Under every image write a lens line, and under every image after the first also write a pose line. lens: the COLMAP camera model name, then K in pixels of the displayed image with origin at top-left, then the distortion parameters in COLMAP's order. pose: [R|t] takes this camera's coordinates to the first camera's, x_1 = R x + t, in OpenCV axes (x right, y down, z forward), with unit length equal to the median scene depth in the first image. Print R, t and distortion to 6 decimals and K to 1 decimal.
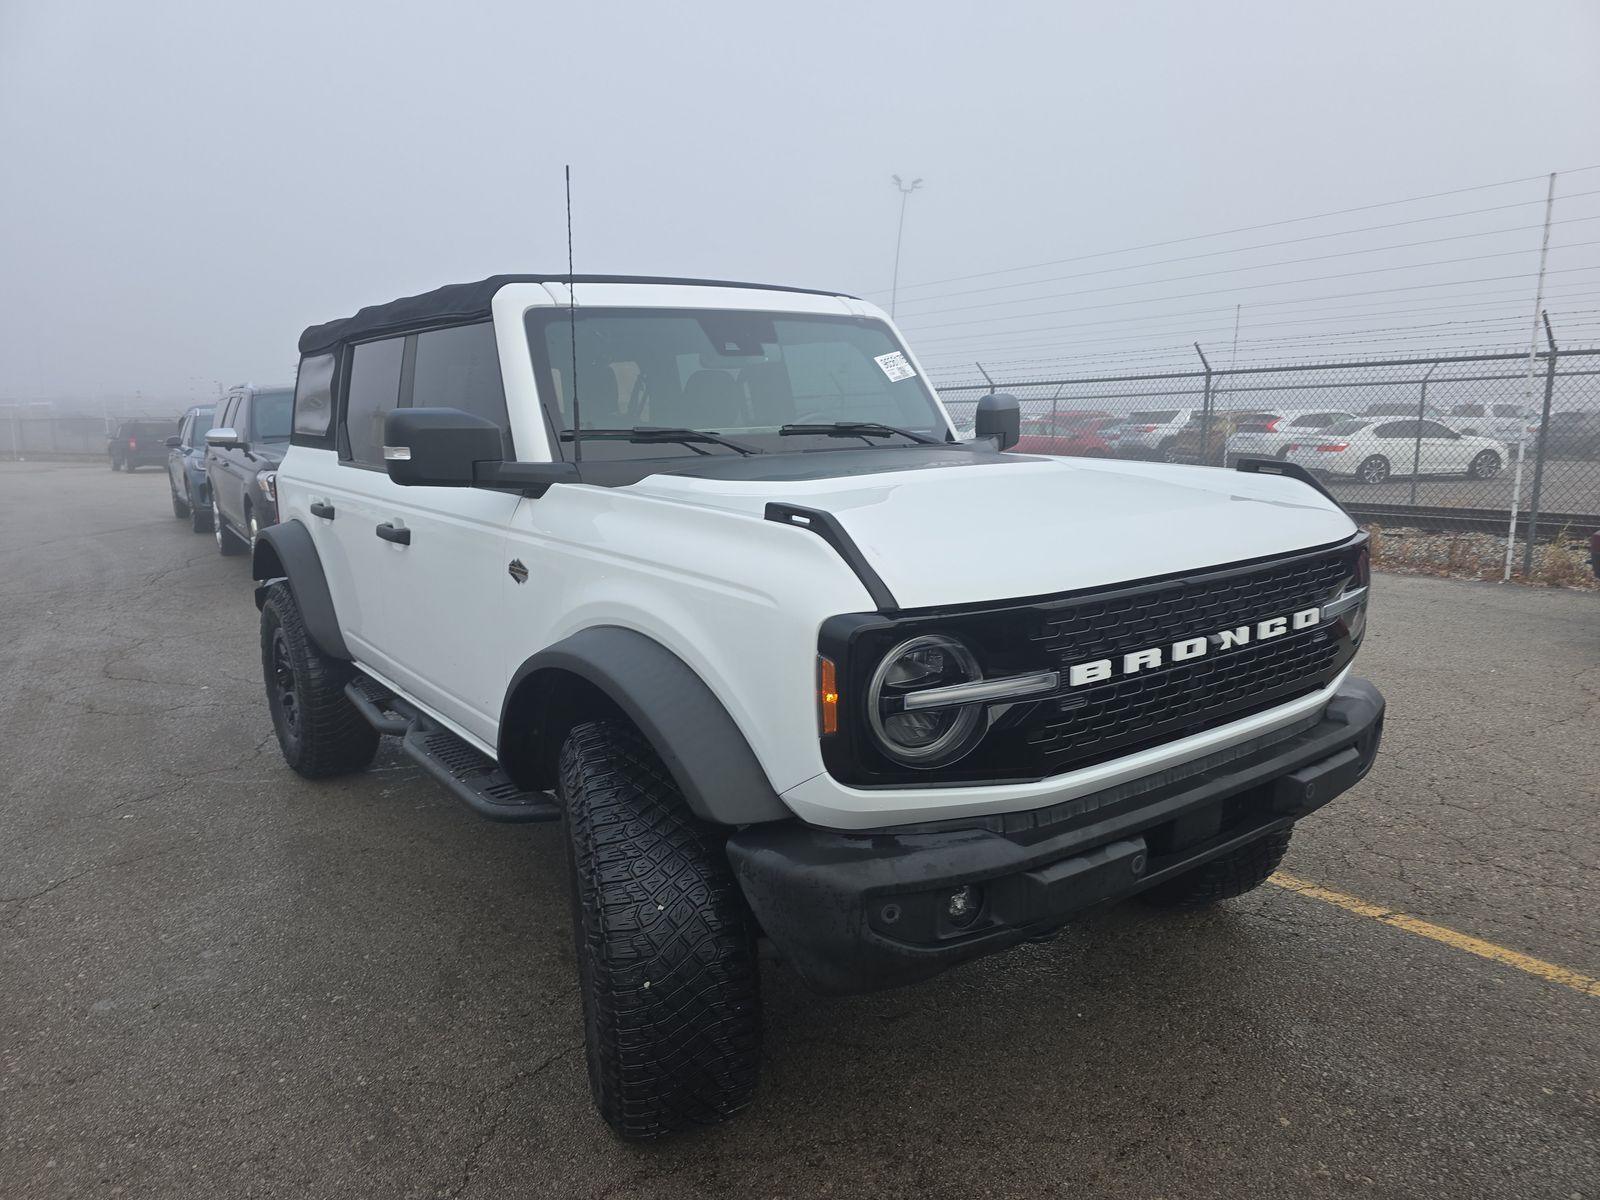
lens RADIAL K [[1053.8, 0, 804.9], [0, 1053.8, 591.0], [0, 0, 1]] dist [0.069210, -0.065863]
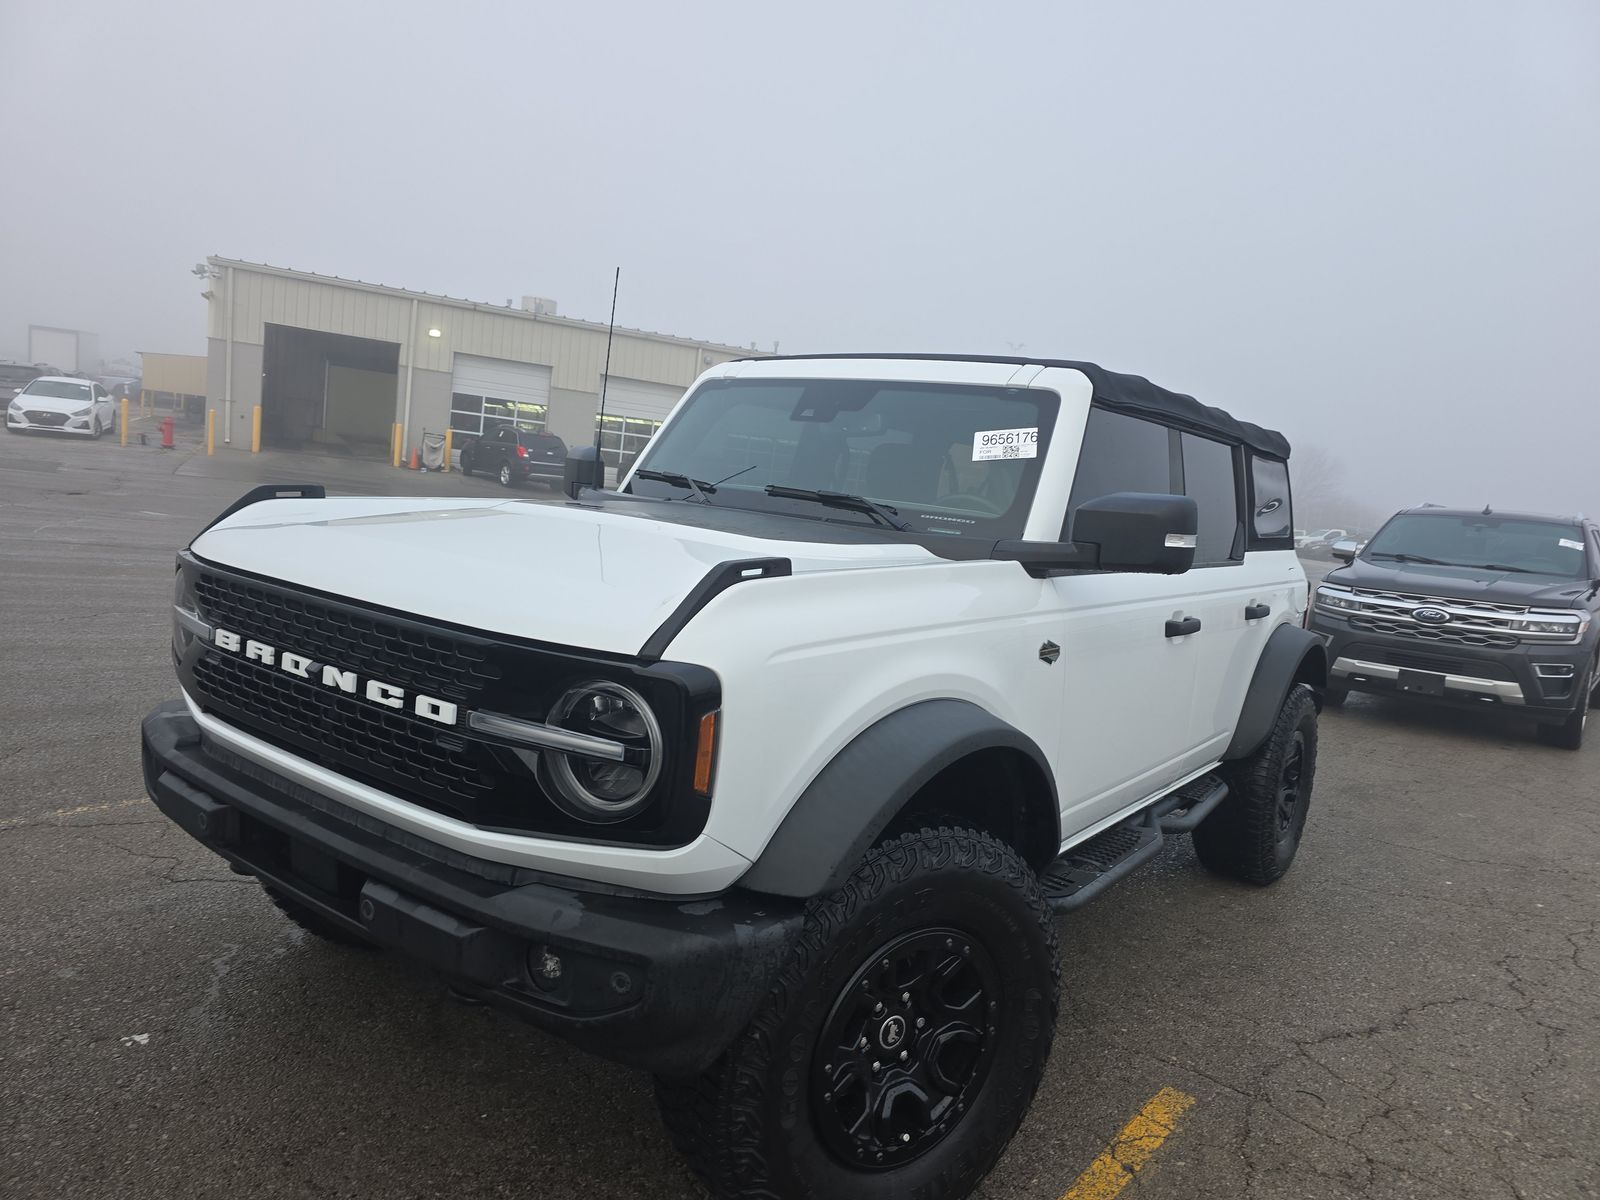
lens RADIAL K [[1070.5, 0, 833.1], [0, 1070.5, 600.2], [0, 0, 1]] dist [0.064500, -0.071100]
pose [[0.303887, 0.157107, -0.939665, 1.135598], [-0.269829, 0.960117, 0.073264, -0.166442], [0.913699, 0.231285, 0.334159, 0.859175]]
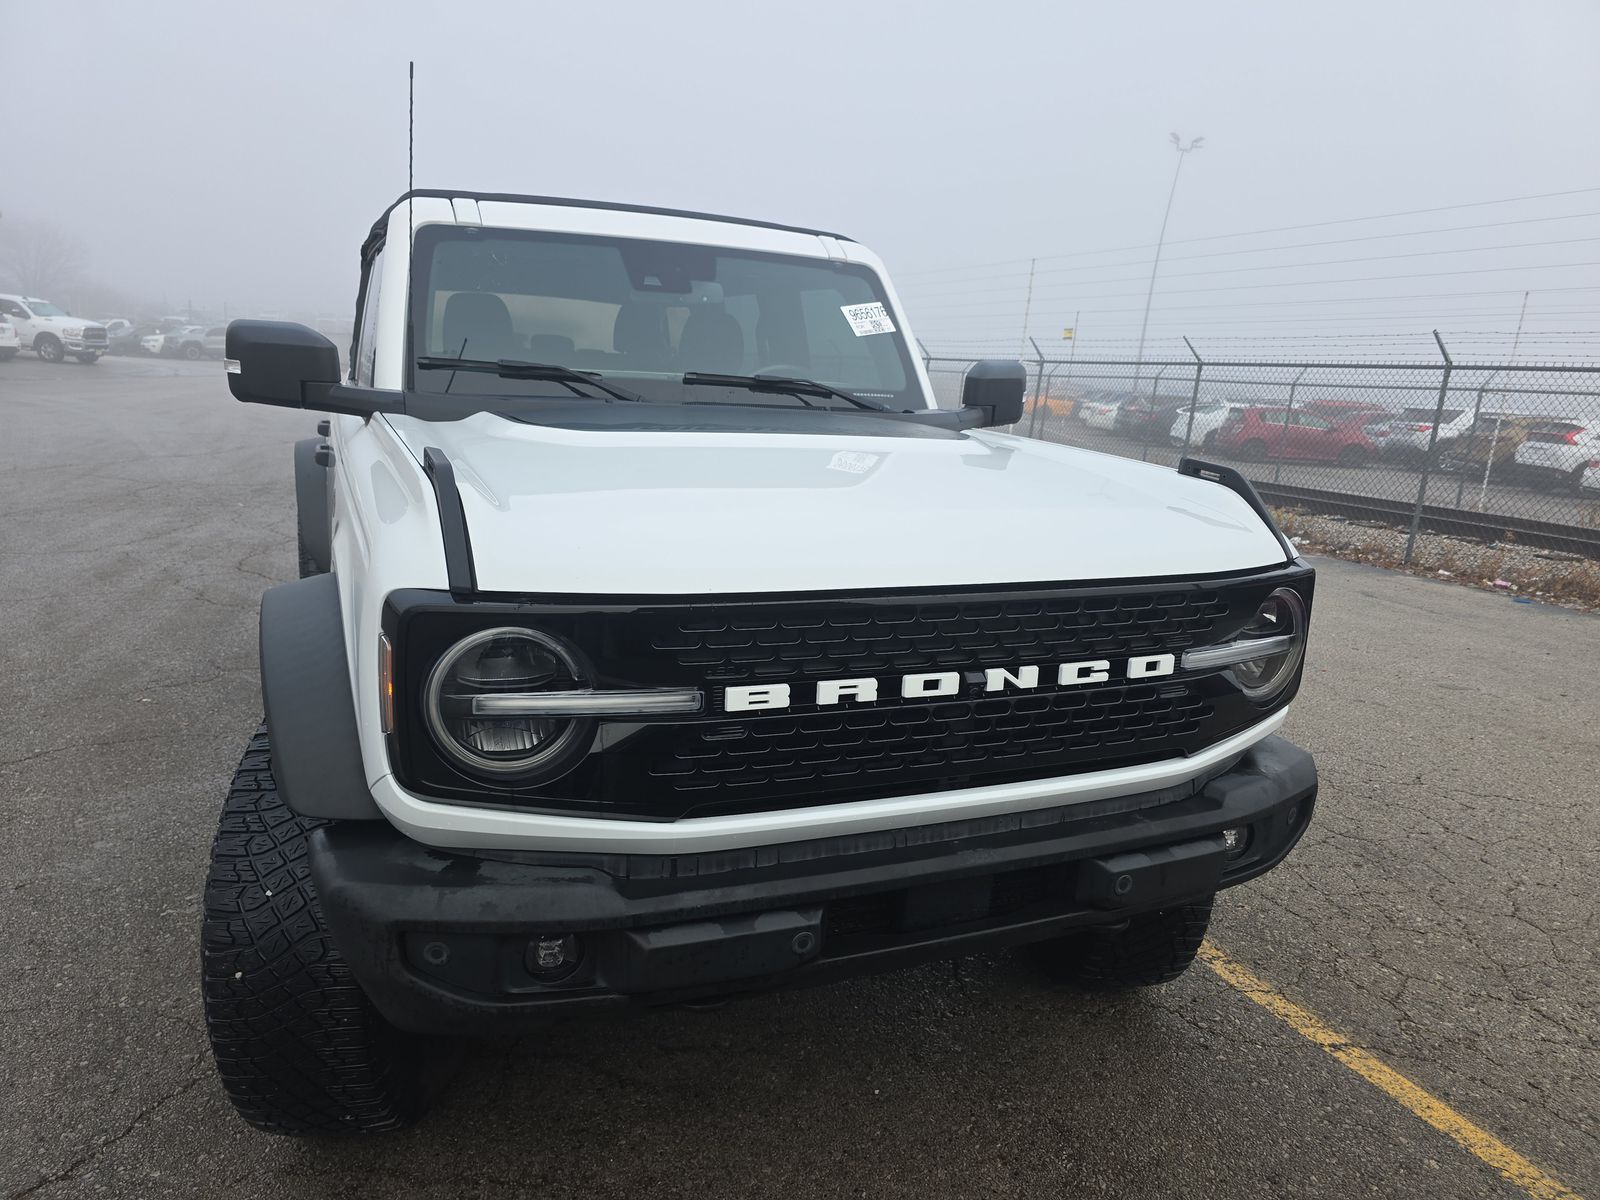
lens RADIAL K [[1053.8, 0, 804.9], [0, 1053.8, 591.0], [0, 0, 1]] dist [0.069210, -0.065863]
pose [[0.970742, 0.119626, -0.208204, 0.331668], [-0.112052, 0.992550, 0.047841, -0.032573], [0.212376, -0.023111, 0.976915, 0.167163]]
